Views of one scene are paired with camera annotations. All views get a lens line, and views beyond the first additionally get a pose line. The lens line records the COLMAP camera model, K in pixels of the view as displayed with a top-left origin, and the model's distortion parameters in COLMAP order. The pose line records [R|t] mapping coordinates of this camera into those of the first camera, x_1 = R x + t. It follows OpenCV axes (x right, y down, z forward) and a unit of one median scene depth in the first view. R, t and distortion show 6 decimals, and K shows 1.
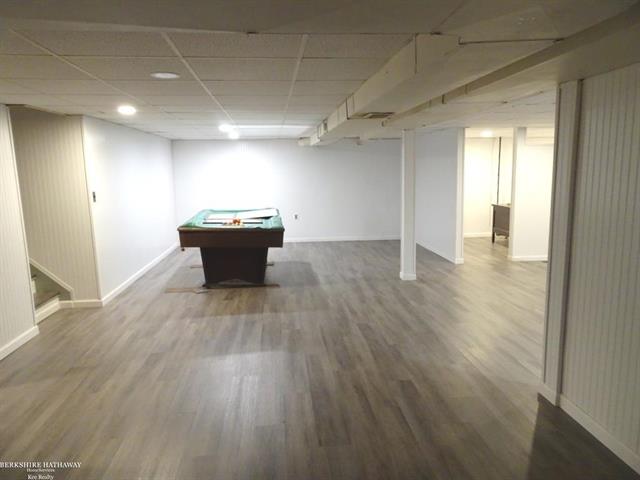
lens RADIAL K [[451.7, 0, 319.4], [0, 451.7, 239.1], [0, 0, 1]] dist [-0.001672, 0.001193]
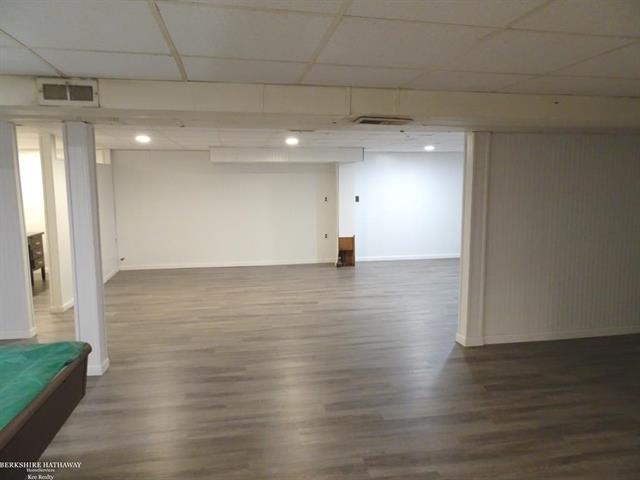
lens RADIAL K [[451.7, 0, 319.7], [0, 451.7, 241.8], [0, 0, 1]] dist [-0.001672, 0.001193]
pose [[-0.093552, -0.104565, 0.990108, -0.616650], [0.144370, 0.982534, 0.117406, -0.162503], [-0.985092, 0.153925, -0.076822, 1.100749]]
